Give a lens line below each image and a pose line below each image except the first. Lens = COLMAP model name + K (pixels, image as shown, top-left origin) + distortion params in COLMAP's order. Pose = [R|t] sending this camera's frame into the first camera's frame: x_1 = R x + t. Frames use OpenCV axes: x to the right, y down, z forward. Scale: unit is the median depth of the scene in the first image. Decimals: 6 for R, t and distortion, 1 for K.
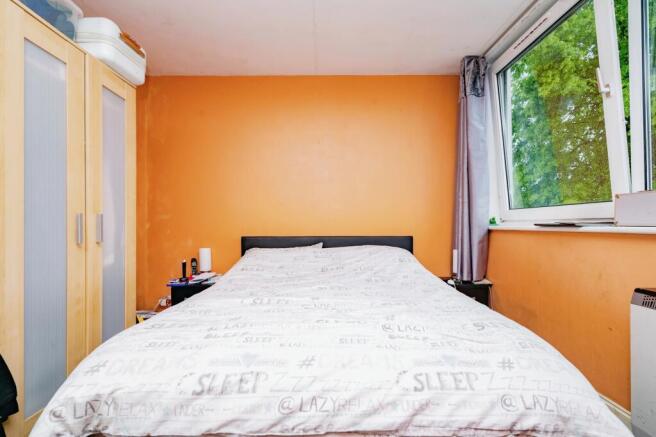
lens RADIAL K [[323.2, 0, 327.7], [0, 323.2, 214.7], [0, 0, 1]] dist [0.010356, -0.000233]
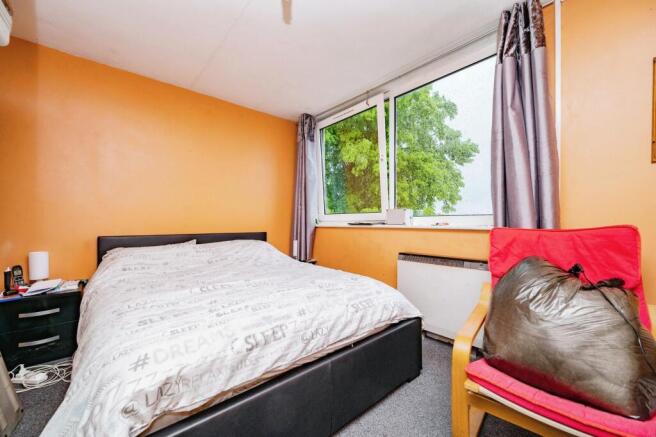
lens RADIAL K [[262.6, 0, 328.0], [0, 262.6, 218.5], [0, 0, 1]] dist [0.025121, 0.000052]
pose [[0.751834, 0.011834, 0.659246, -0.473836], [-0.022722, 0.999710, 0.007969, -0.008839], [-0.658960, -0.020971, 0.751885, -0.022971]]
